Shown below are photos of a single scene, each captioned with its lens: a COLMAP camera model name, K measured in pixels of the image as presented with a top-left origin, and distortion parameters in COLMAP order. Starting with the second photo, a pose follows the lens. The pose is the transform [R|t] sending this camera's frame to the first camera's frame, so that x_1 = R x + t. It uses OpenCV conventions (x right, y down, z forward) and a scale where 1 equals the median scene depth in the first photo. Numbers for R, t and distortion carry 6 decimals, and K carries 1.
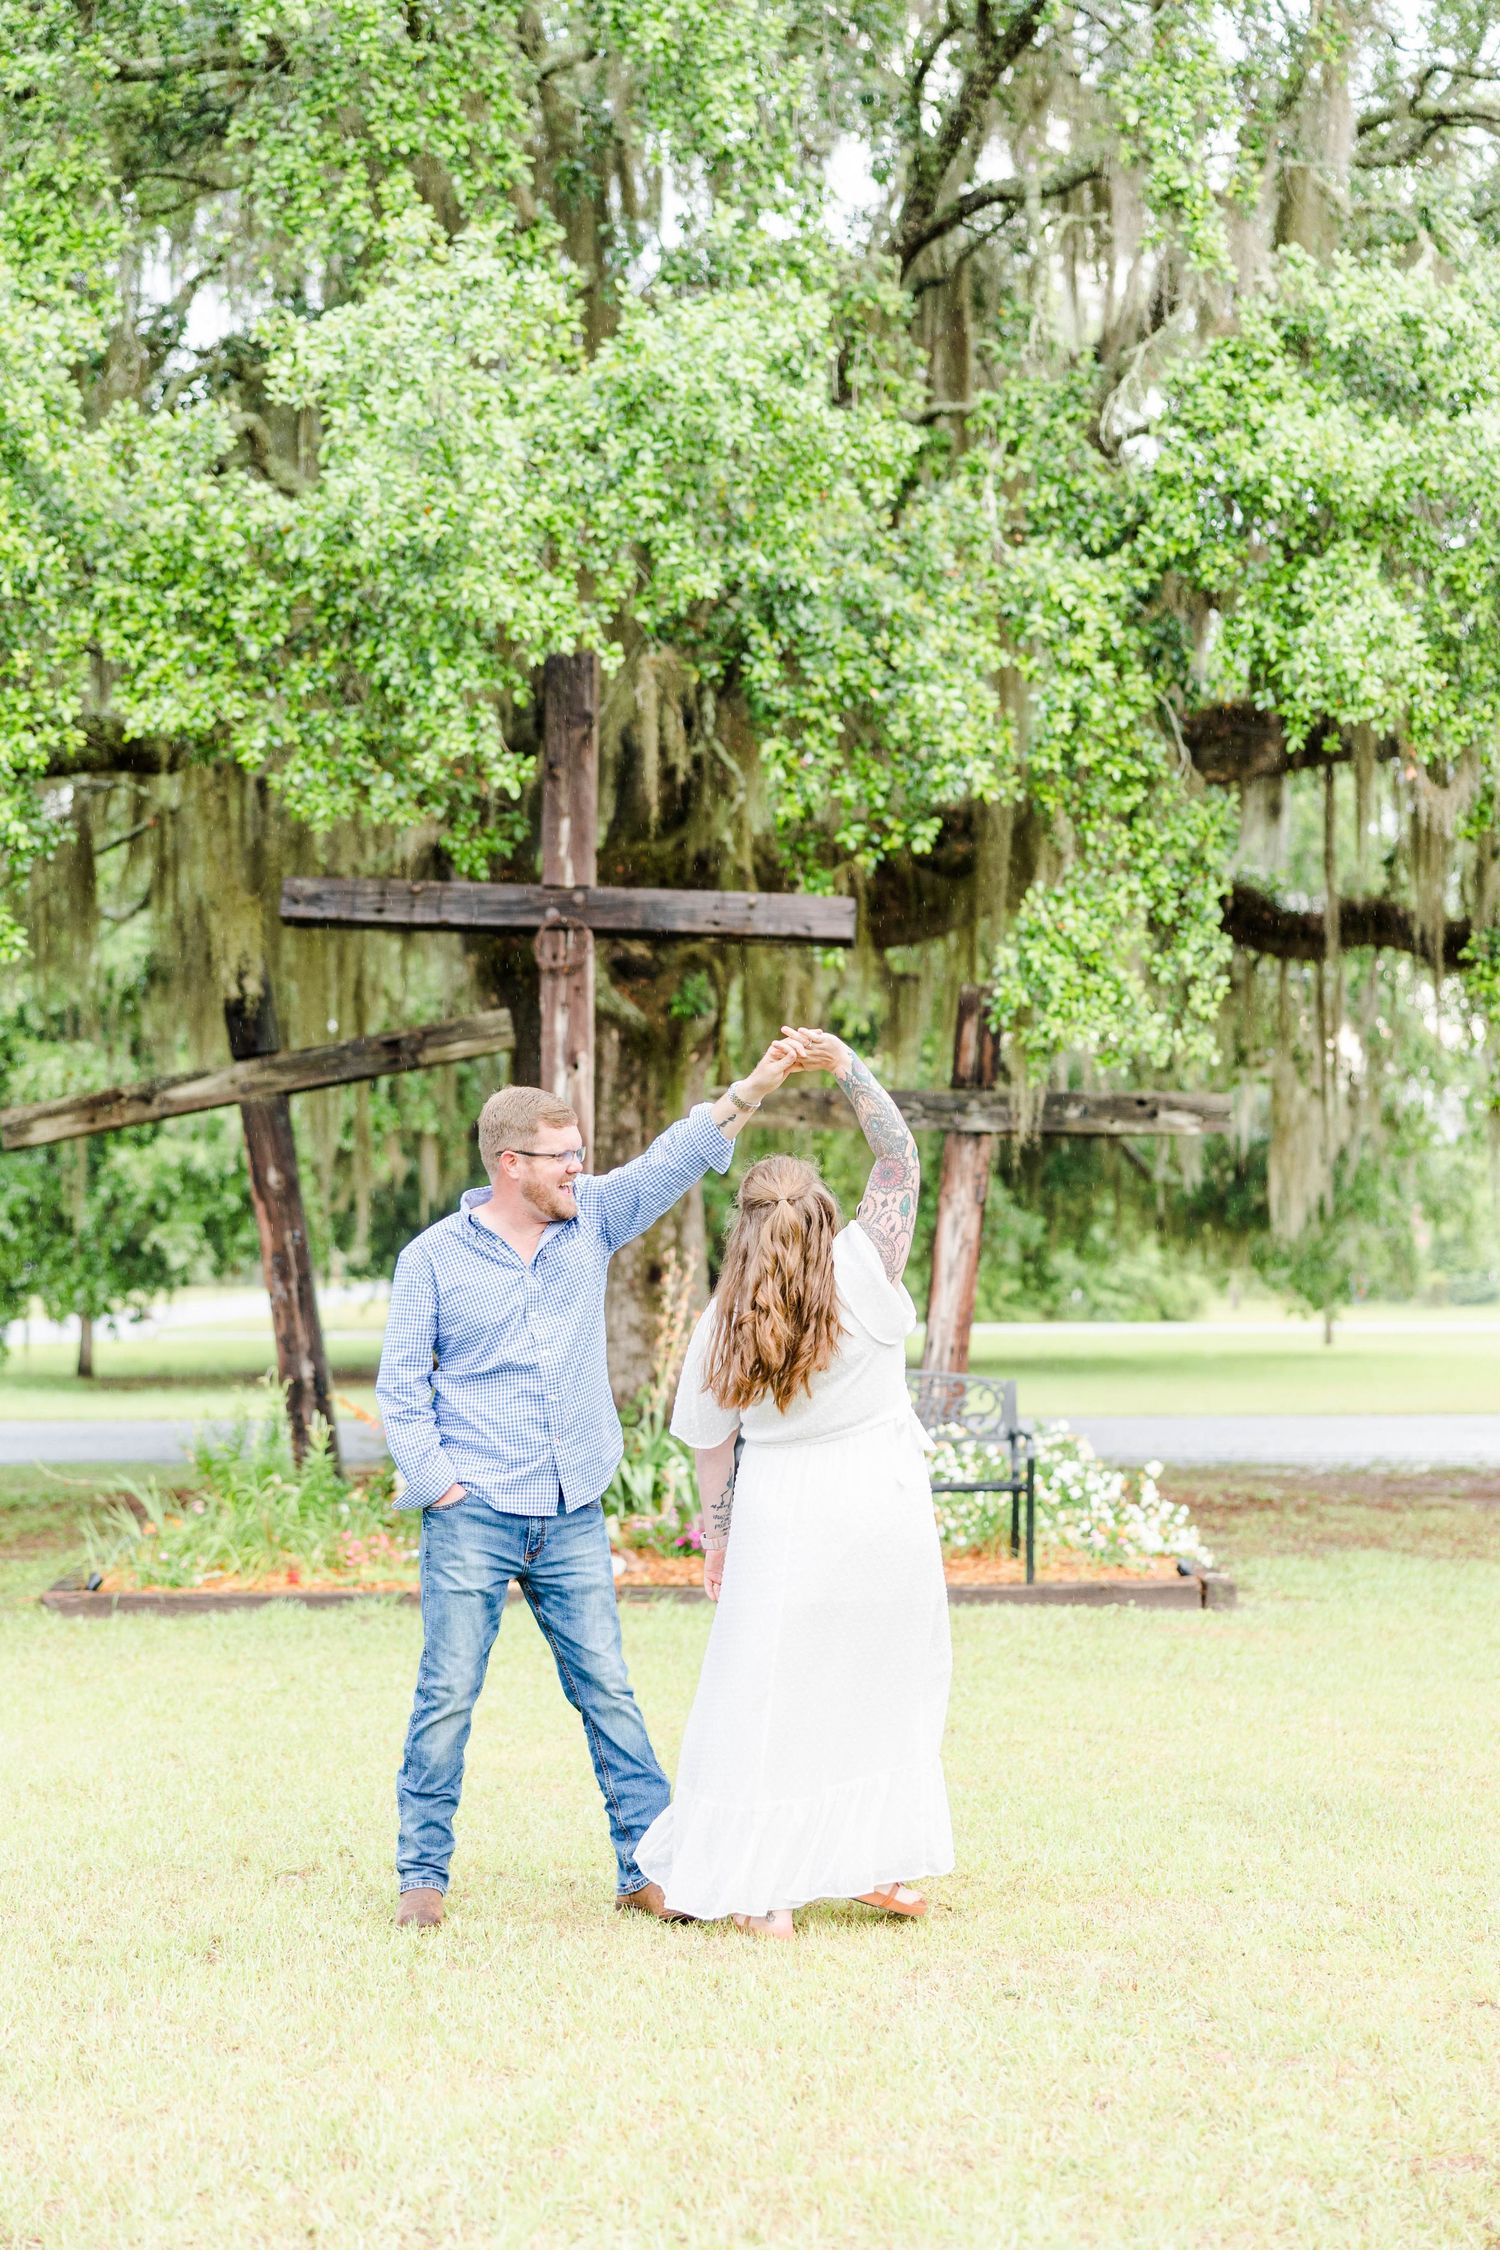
lens RADIAL K [[3343.5, 0, 750.0], [0, 3343.5, 1125.0], [0, 0, 1]] dist [-0.145554, 0.122268]
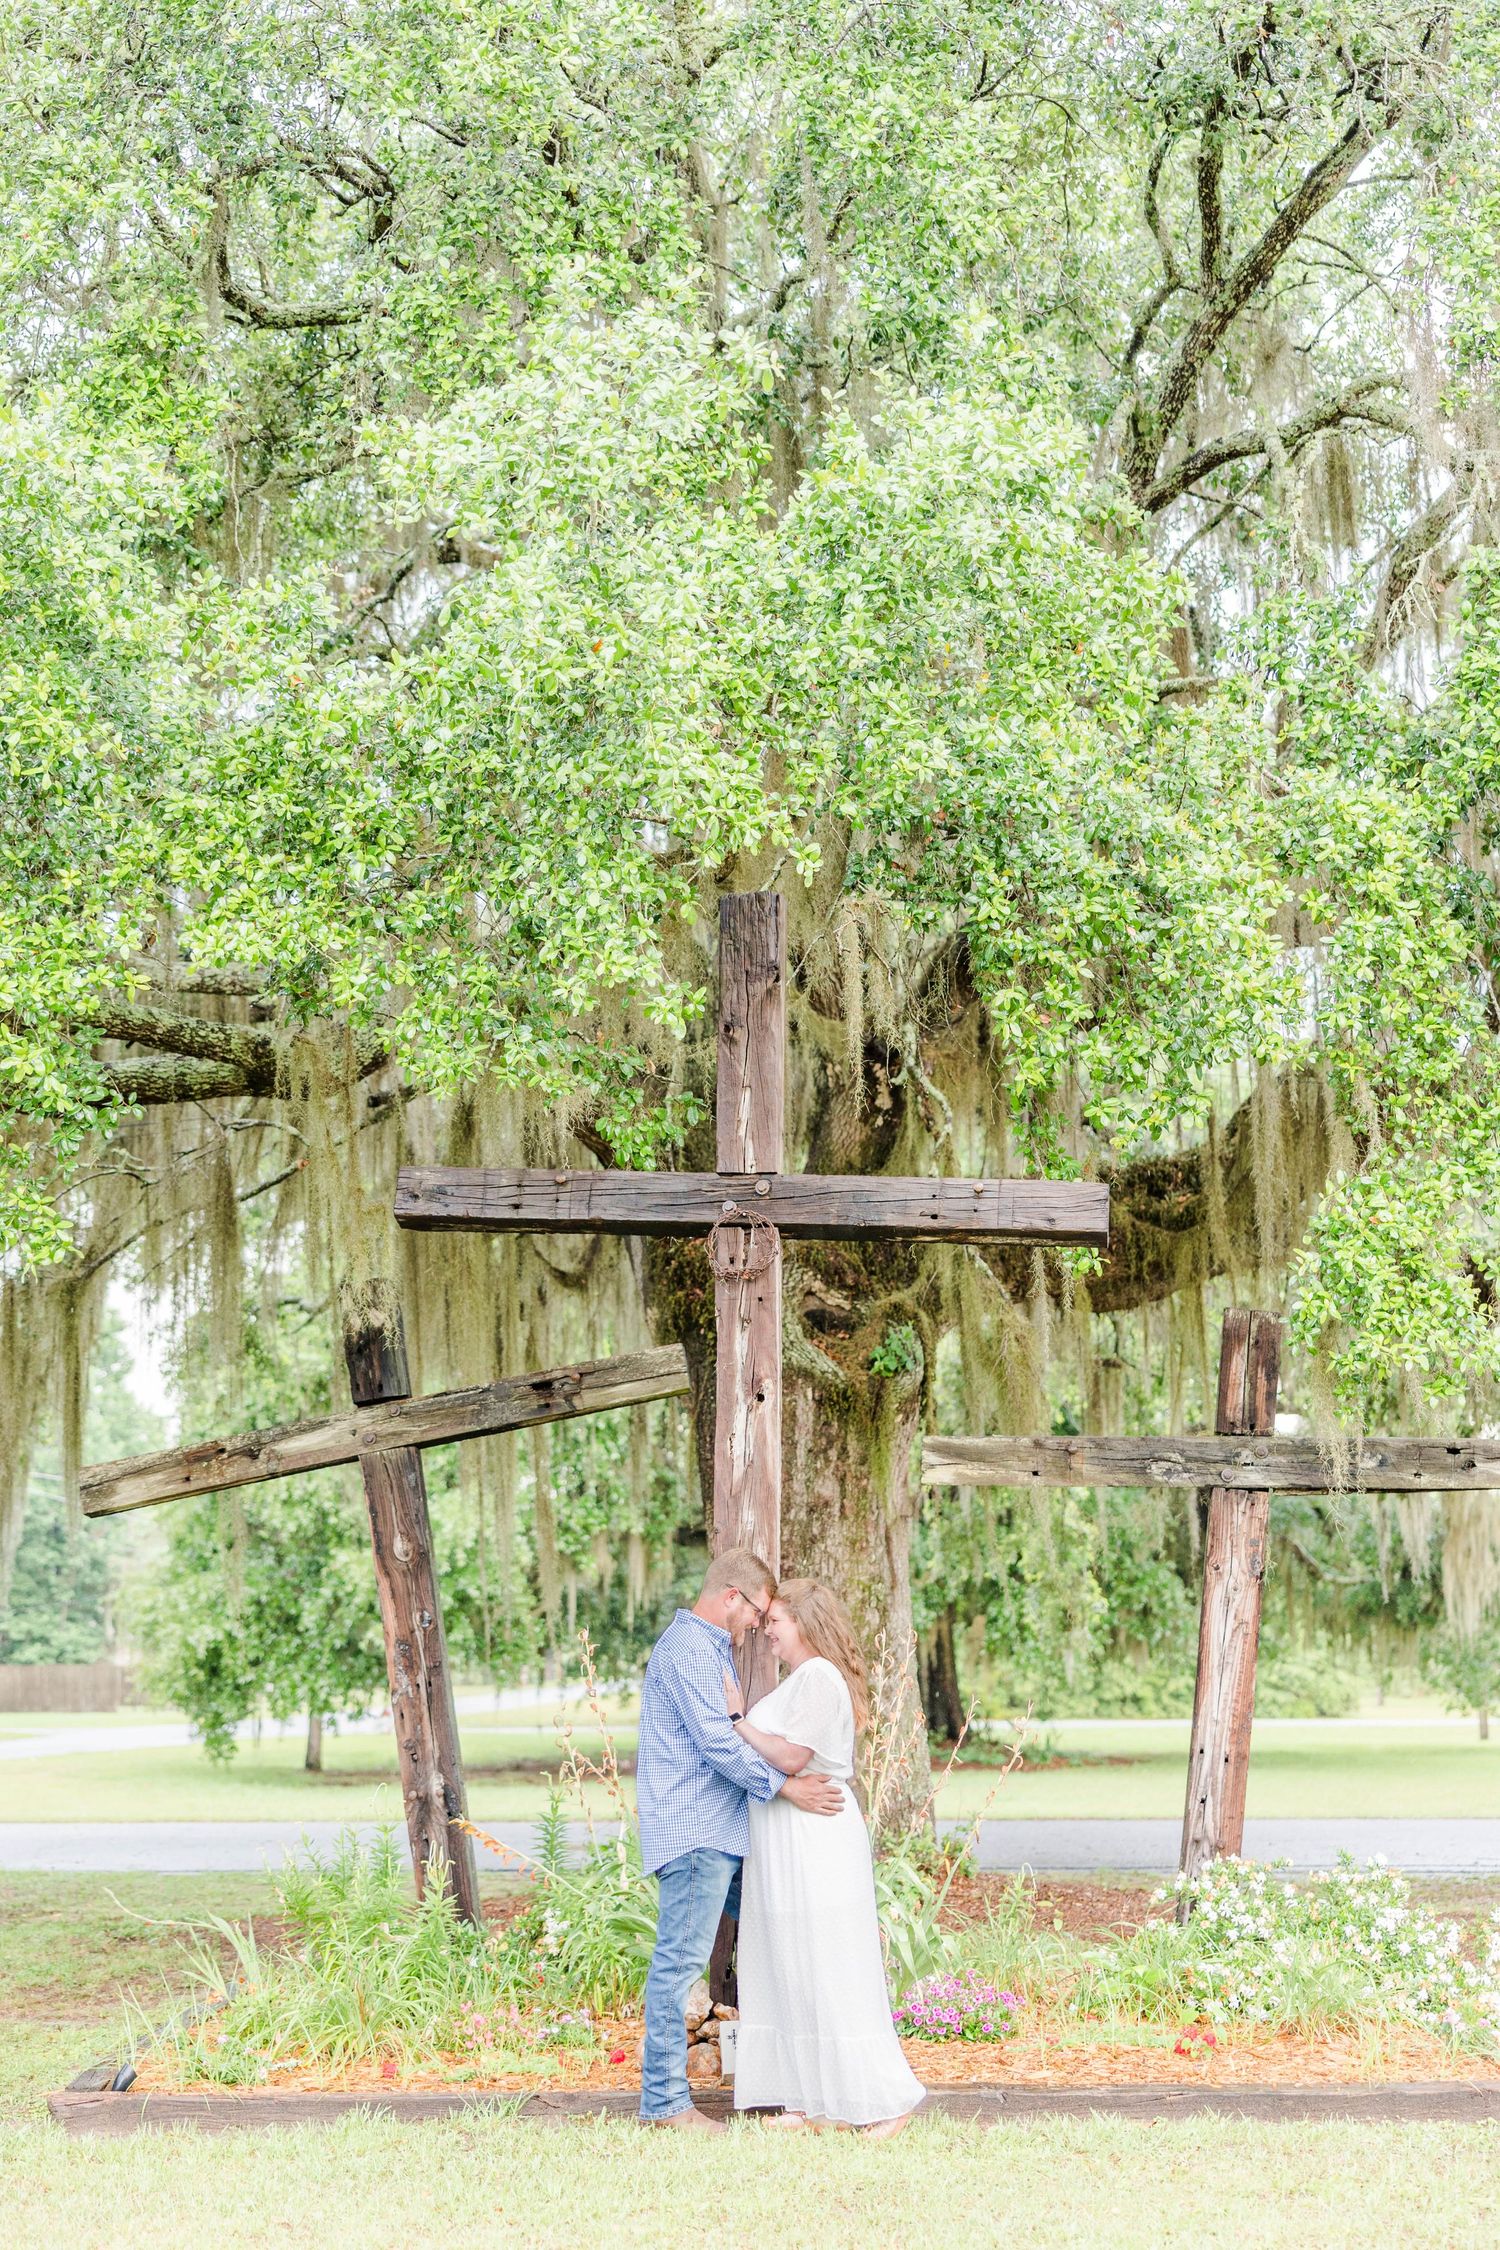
lens RADIAL K [[2819.0, 0, 815.4], [0, 2819.0, 1124.9], [0, 0, 1]] dist [-0.026346, -0.028067]
pose [[0.999444, -0.006861, -0.032637, -0.017116], [0.002005, 0.989204, -0.146531, 0.016385], [0.033290, 0.146384, 0.988668, 0.327971]]
